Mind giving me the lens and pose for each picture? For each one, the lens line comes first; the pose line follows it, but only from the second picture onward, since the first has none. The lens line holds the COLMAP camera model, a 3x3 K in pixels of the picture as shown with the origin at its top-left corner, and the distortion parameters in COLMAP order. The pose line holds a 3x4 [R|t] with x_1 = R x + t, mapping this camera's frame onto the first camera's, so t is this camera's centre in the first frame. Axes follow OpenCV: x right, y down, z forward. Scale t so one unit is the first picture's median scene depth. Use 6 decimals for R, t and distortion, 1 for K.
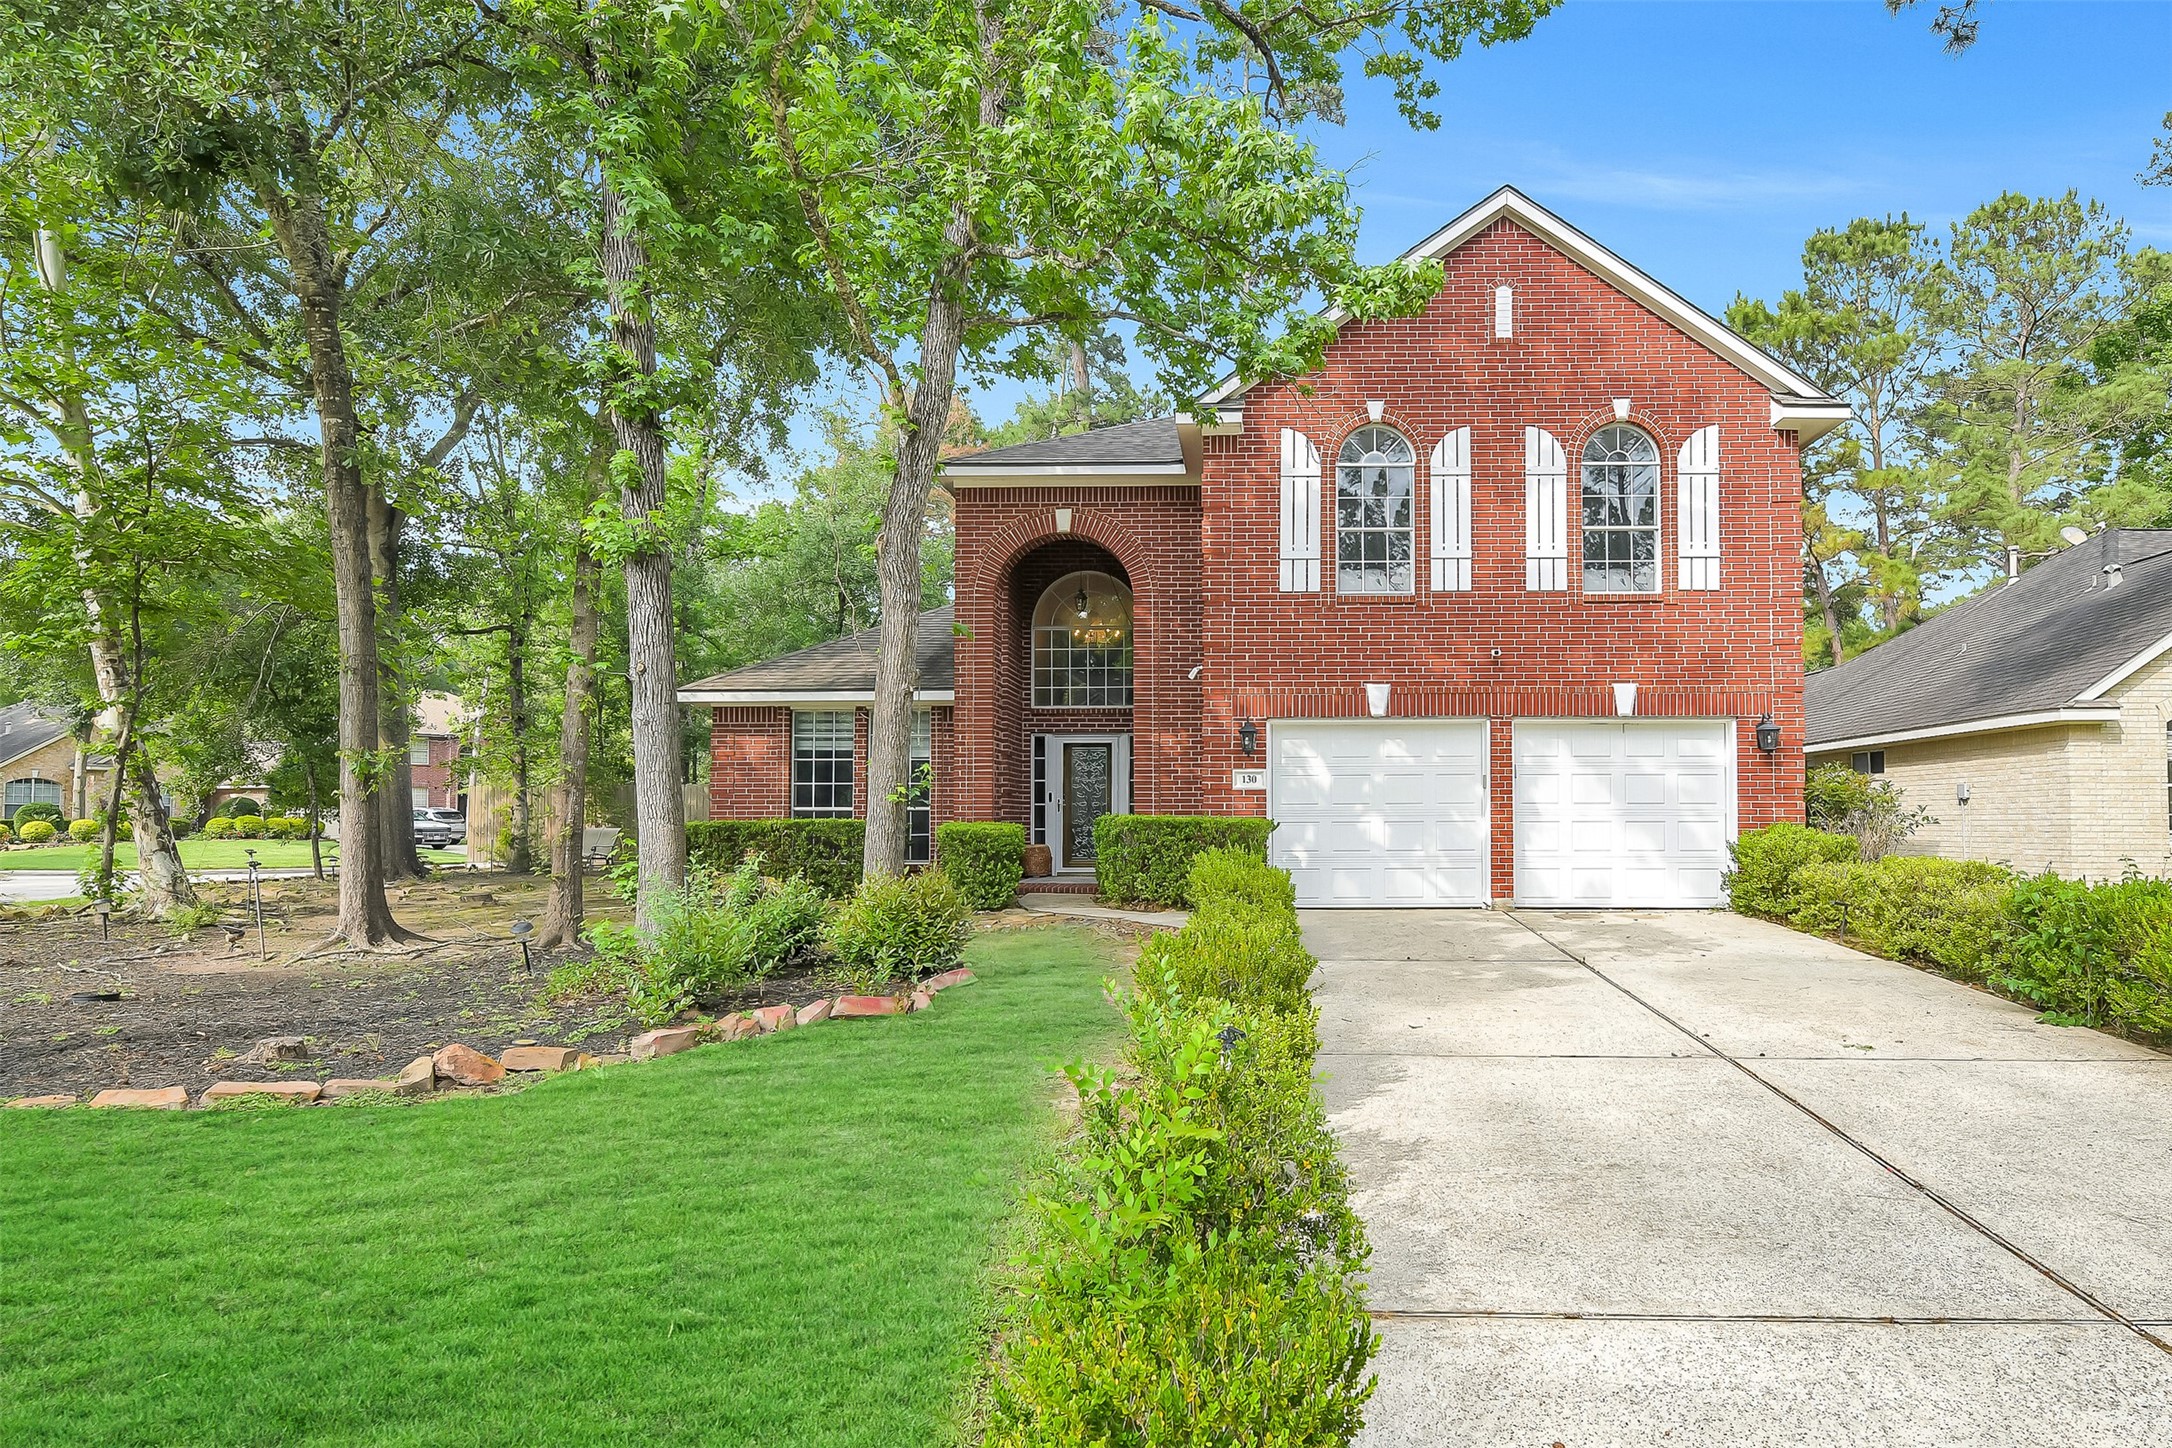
lens RADIAL K [[1076.8, 0, 1089.6], [0, 1076.8, 807.2], [0, 0, 1]] dist [-0.000500, -0.000463]
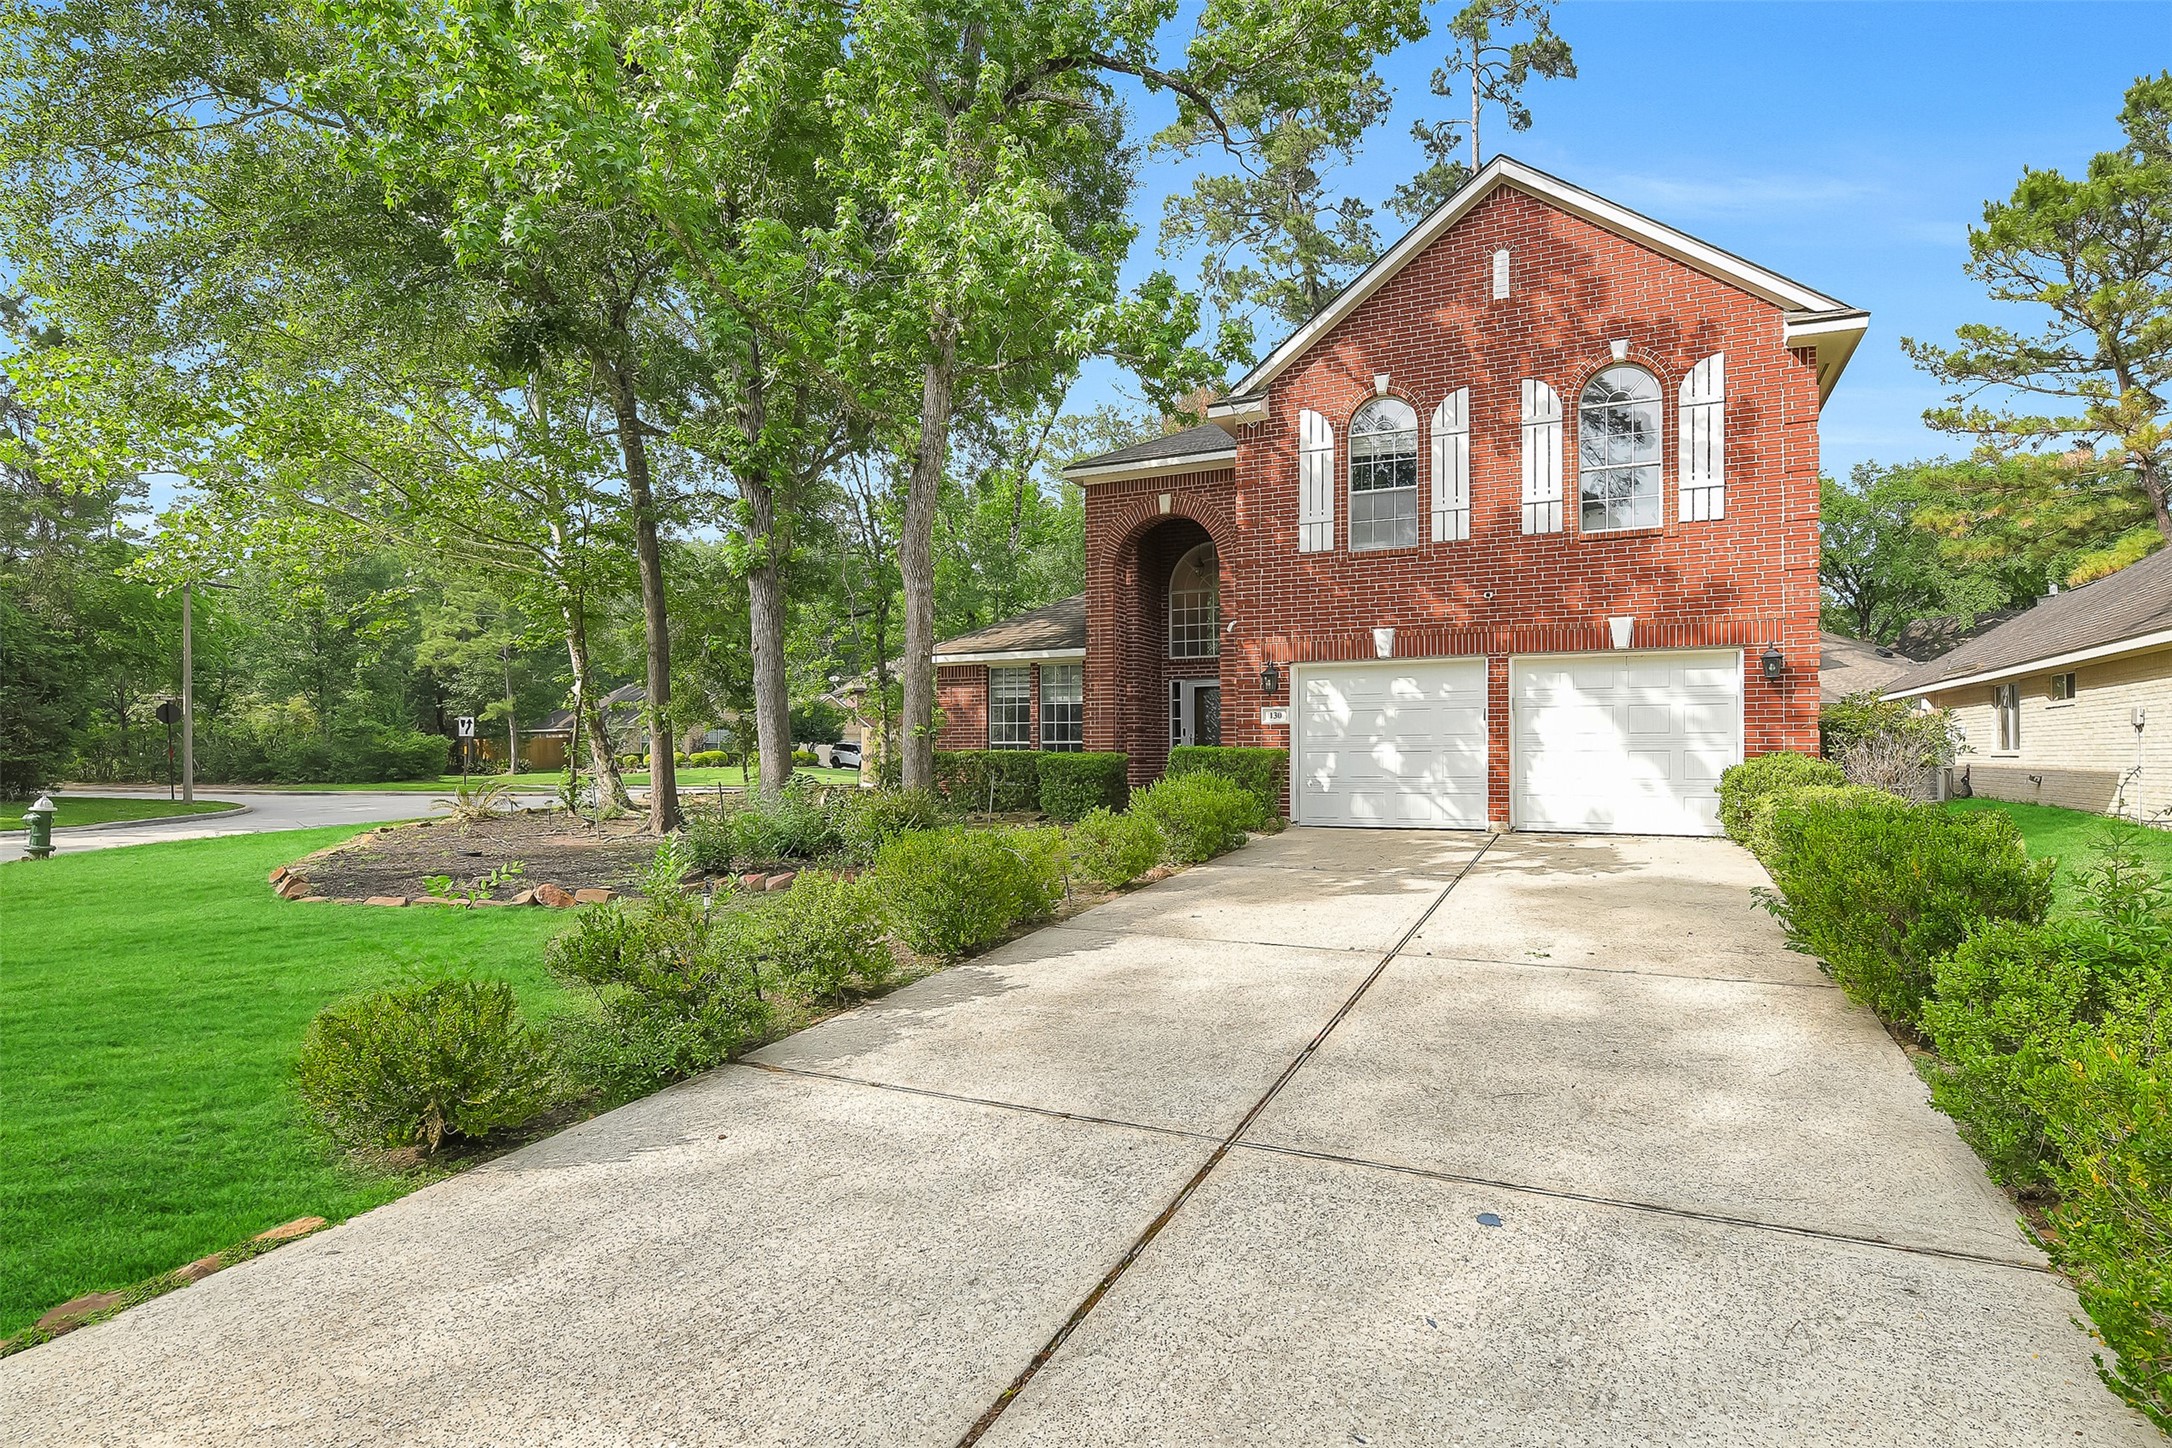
lens RADIAL K [[928.2, 0, 1091.6], [0, 928.2, 770.4], [0, 0, 1]] dist [-0.010368, -0.000068]
pose [[0.934271, 0.004906, -0.356529, 0.329470], [0.006284, 0.999523, 0.030223, 0.002321], [0.356507, -0.030477, 0.933795, -0.017469]]
